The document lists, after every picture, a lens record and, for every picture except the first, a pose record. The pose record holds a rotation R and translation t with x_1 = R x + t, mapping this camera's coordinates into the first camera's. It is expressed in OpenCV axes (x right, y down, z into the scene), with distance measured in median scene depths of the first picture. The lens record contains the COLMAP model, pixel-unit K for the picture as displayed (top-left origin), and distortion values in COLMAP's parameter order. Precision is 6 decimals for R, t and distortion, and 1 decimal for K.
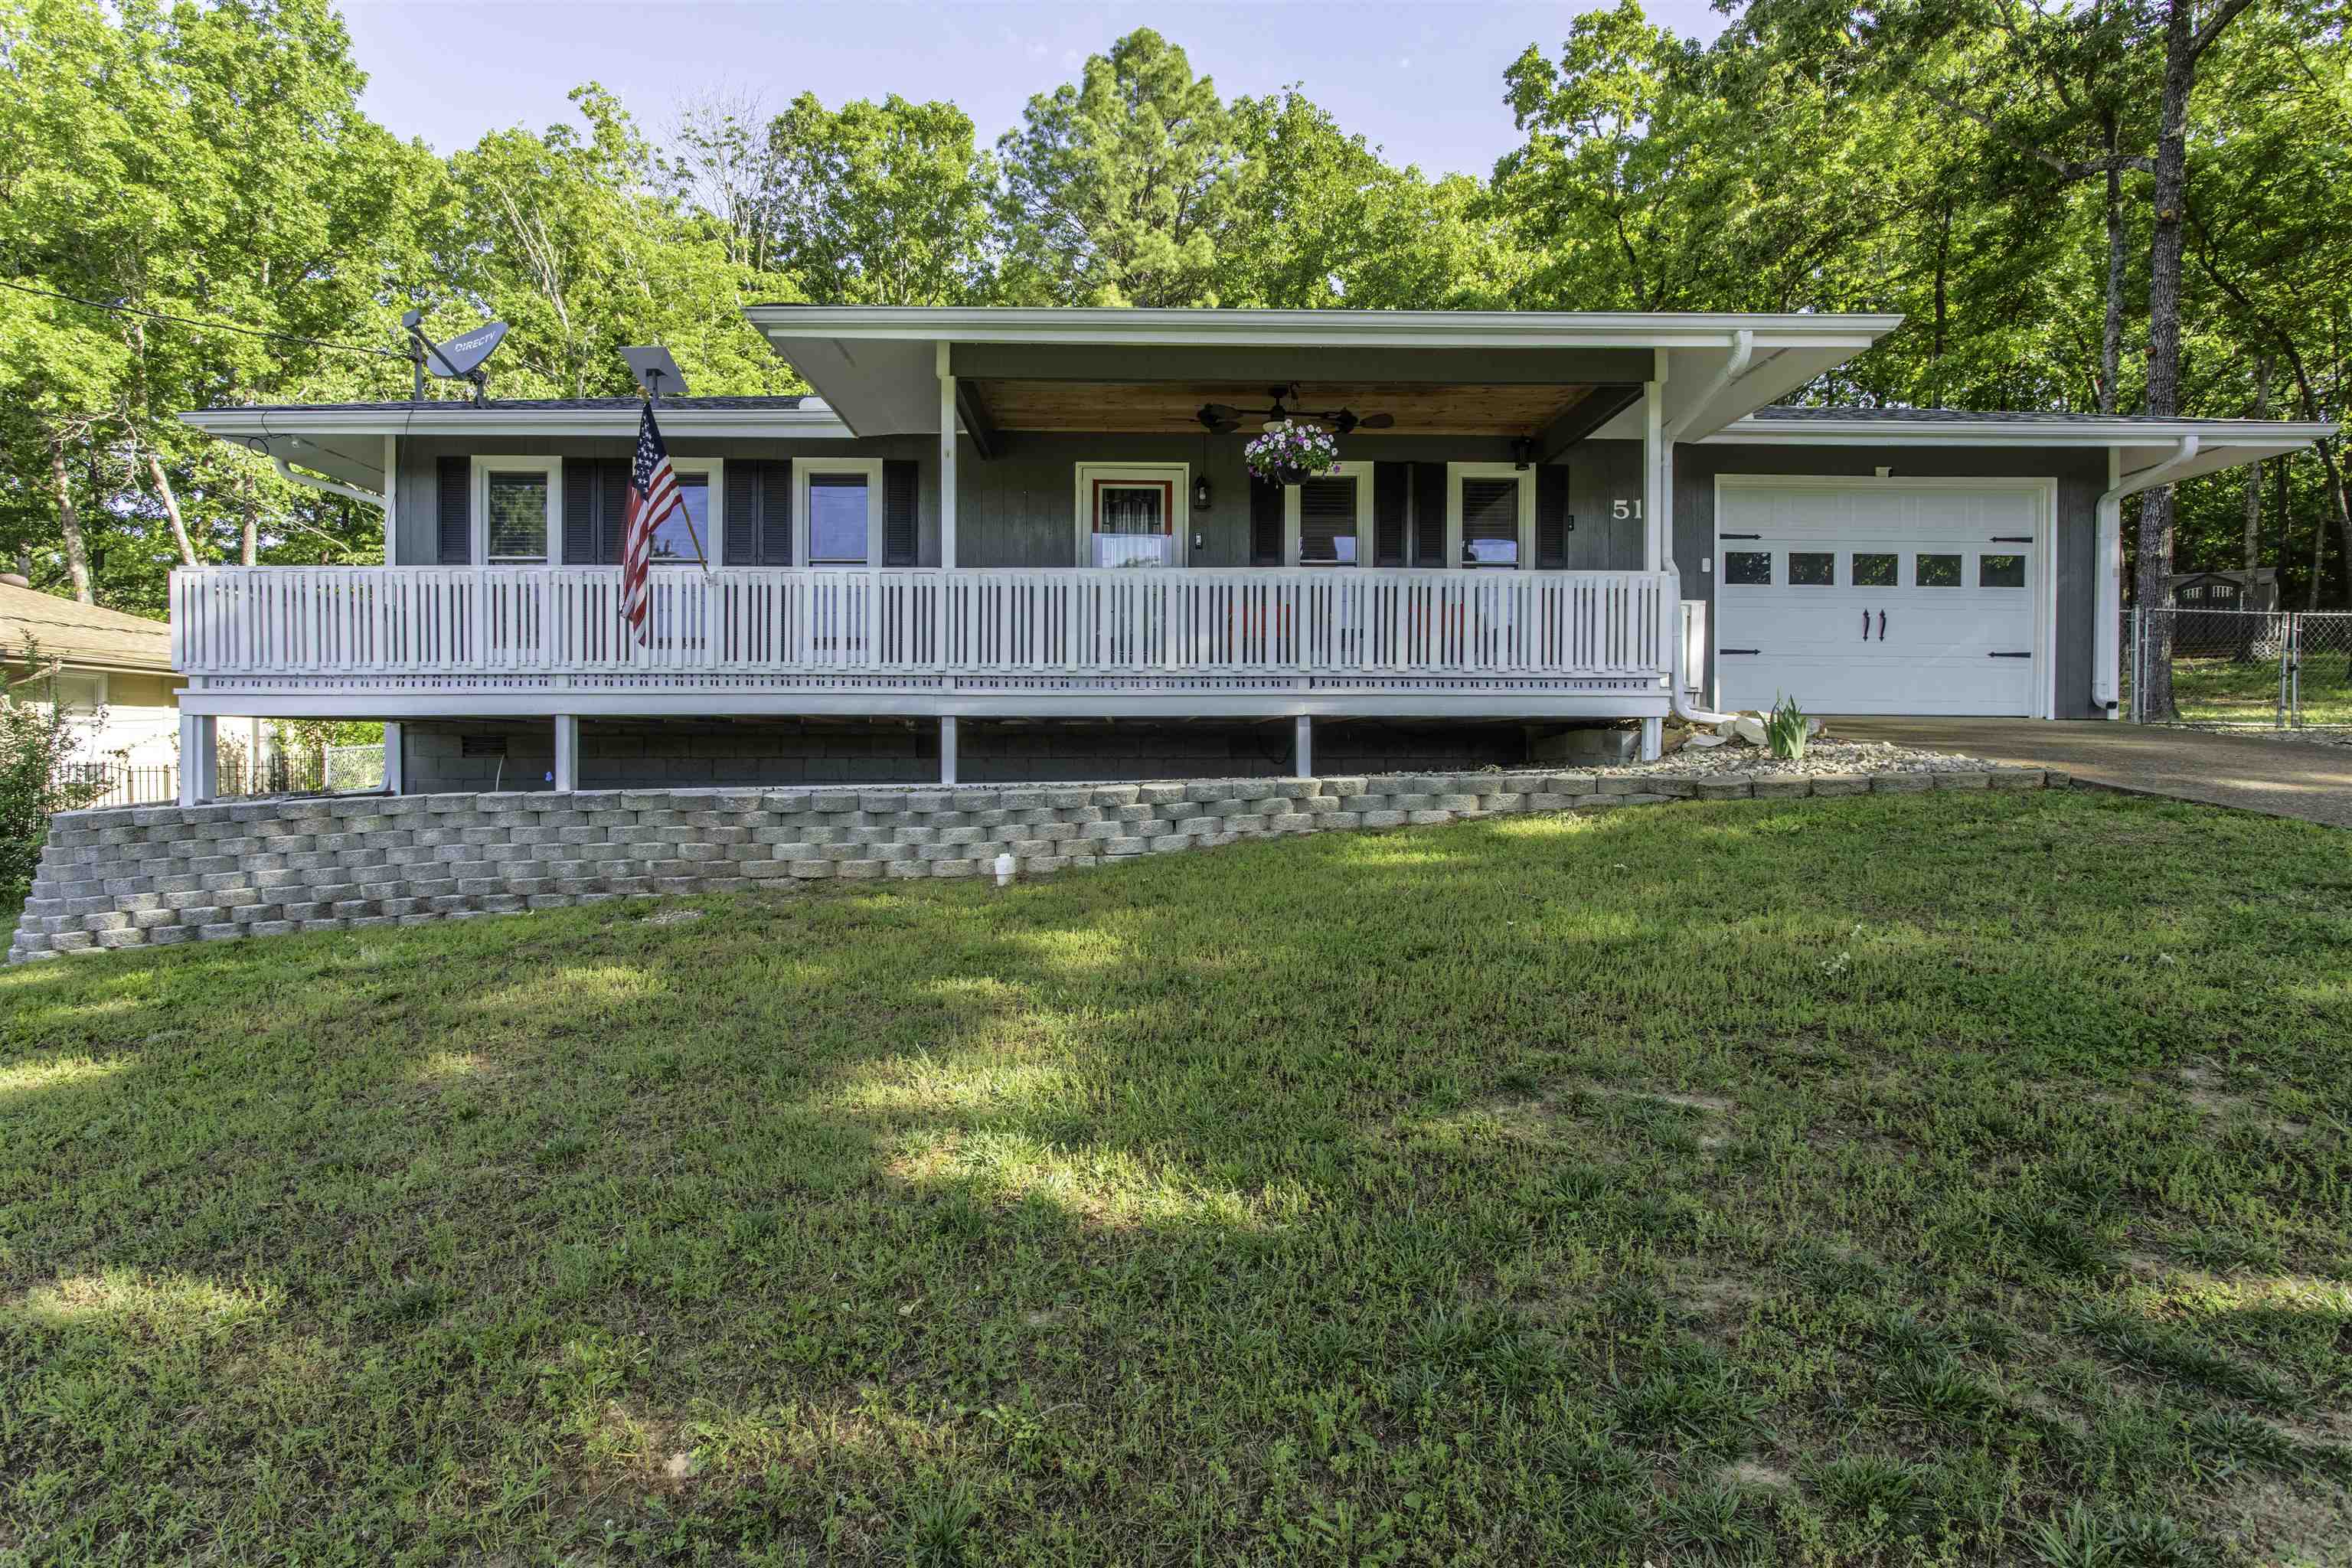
lens RADIAL K [[1153.5, 0, 1175.1], [0, 1153.5, 773.8], [0, 0, 1]] dist [0.003420, 0.000584]
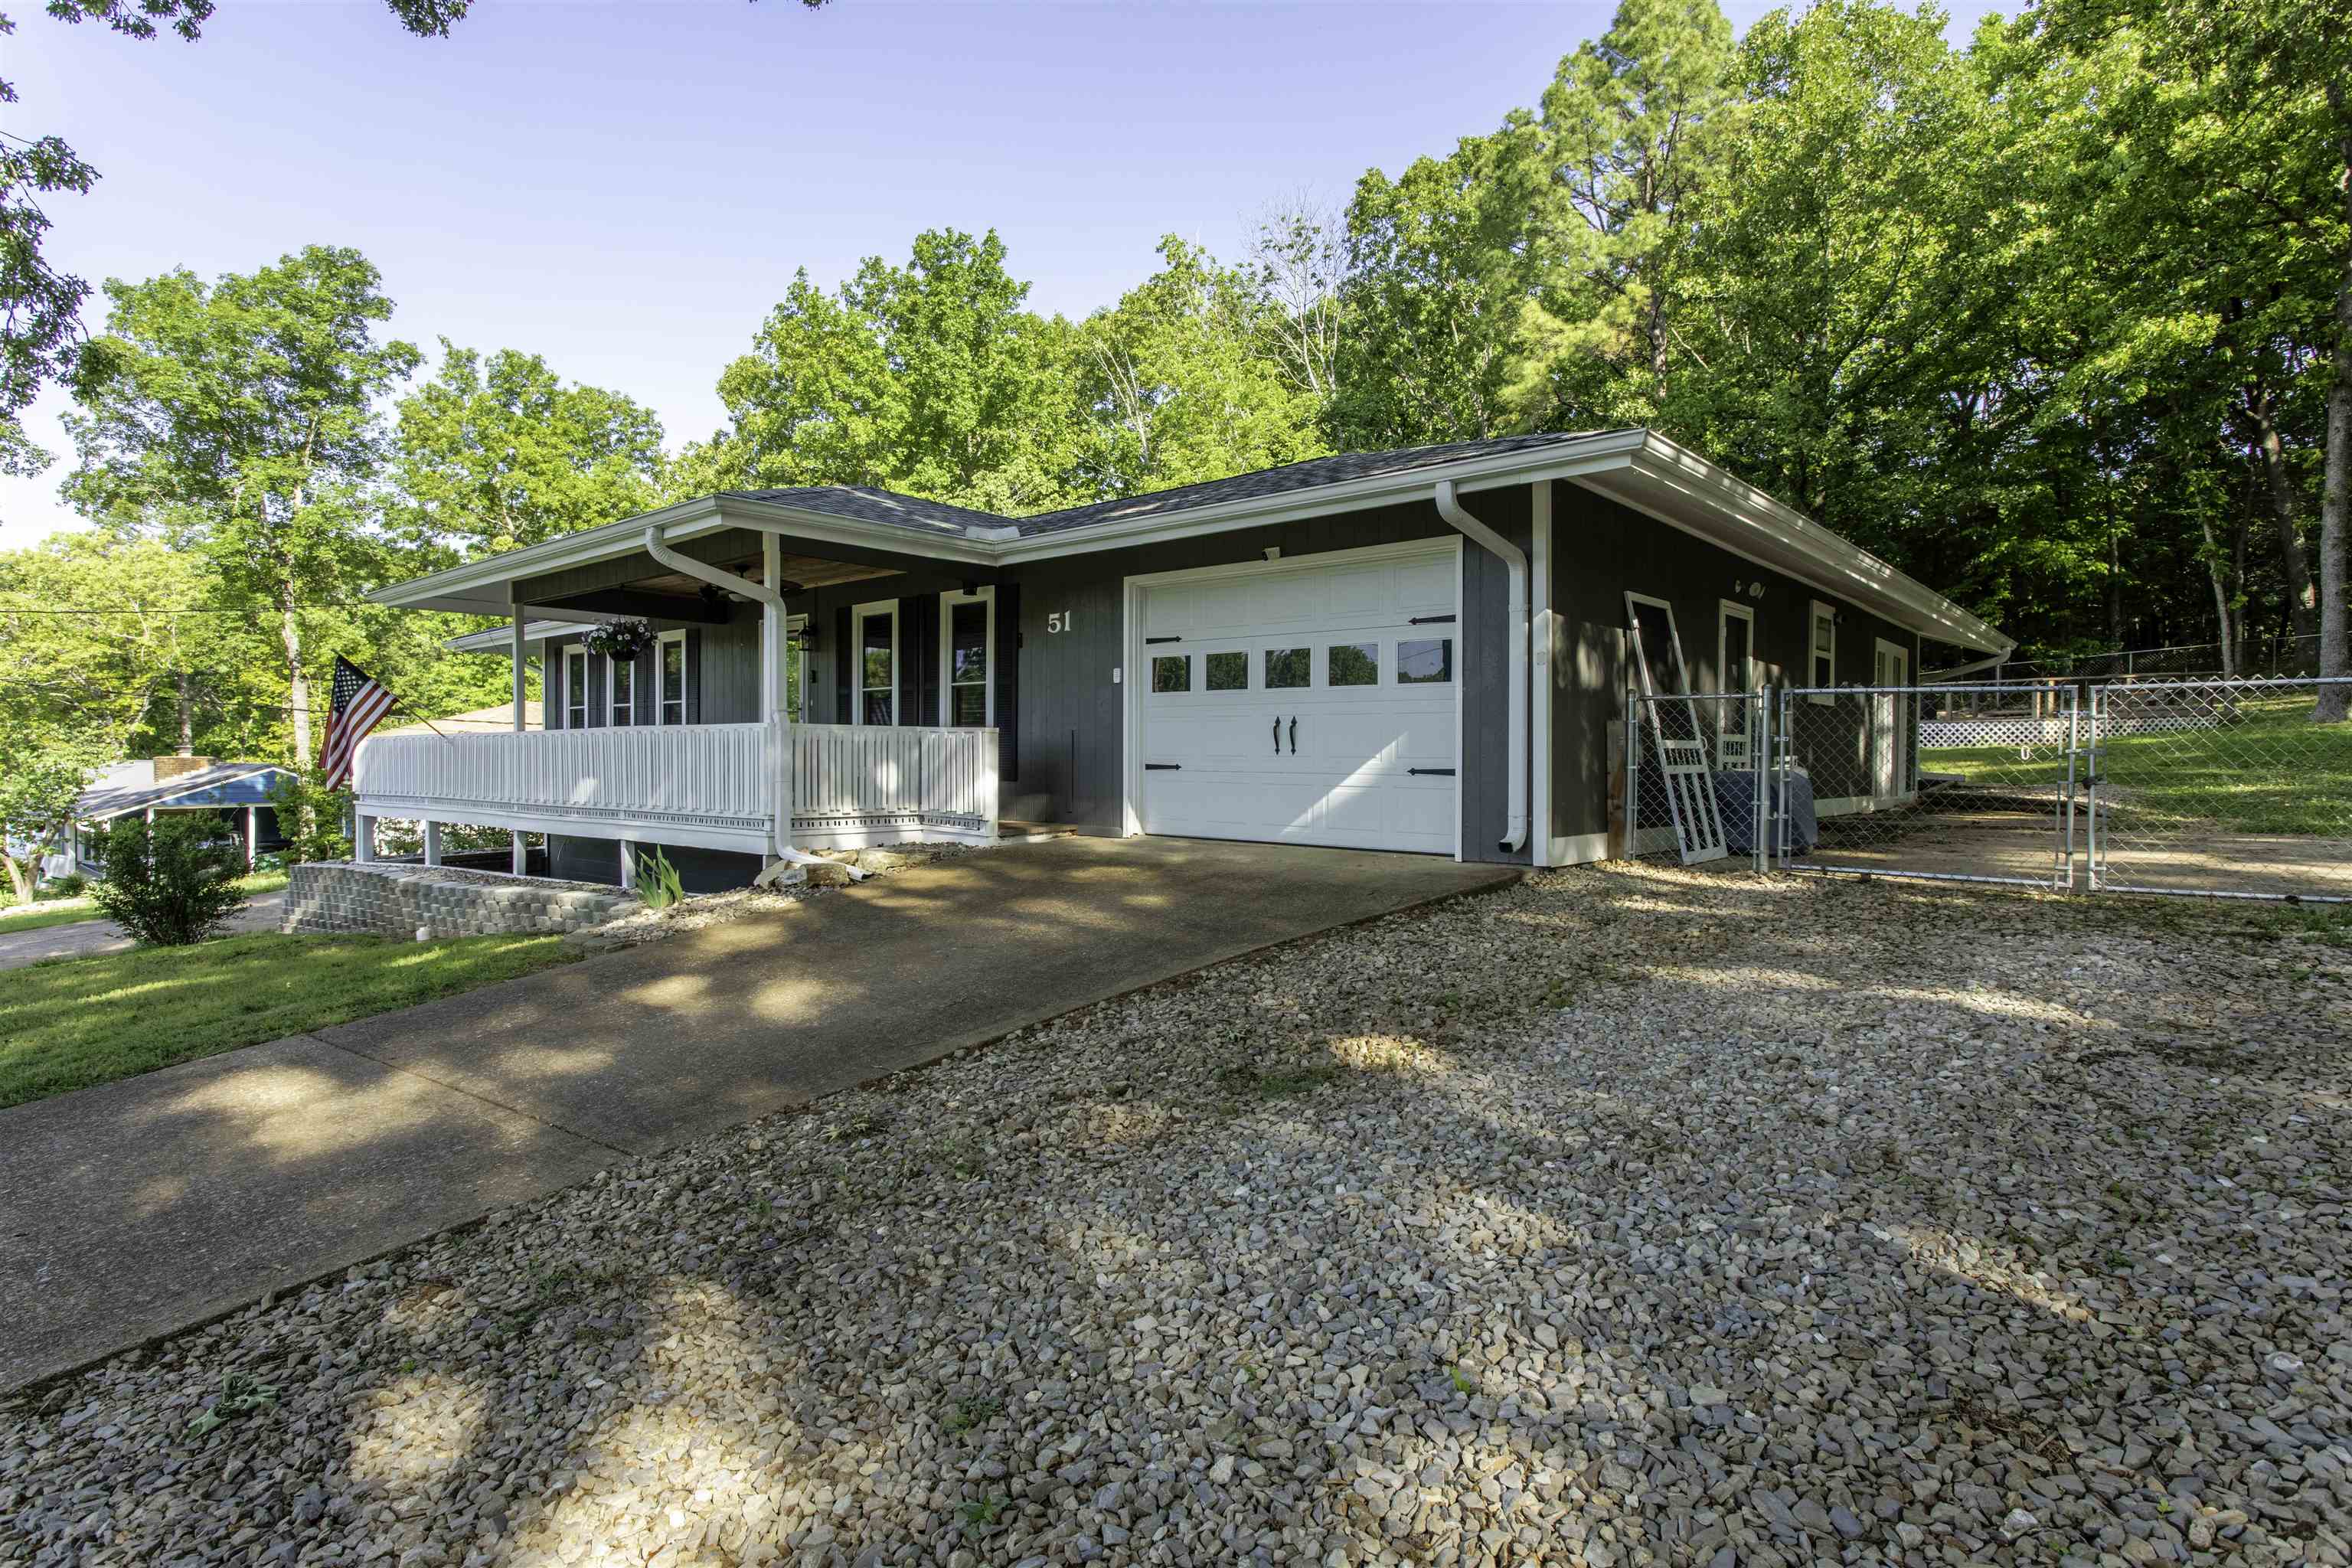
lens RADIAL K [[1153.5, 0, 1175.1], [0, 1153.5, 773.8], [0, 0, 1]] dist [0.003420, 0.000584]
pose [[0.763548, 0.006574, -0.645717, 1.082860], [-0.012508, 0.999911, -0.004610, -0.096124], [0.645630, 0.011597, 0.763563, 0.313409]]
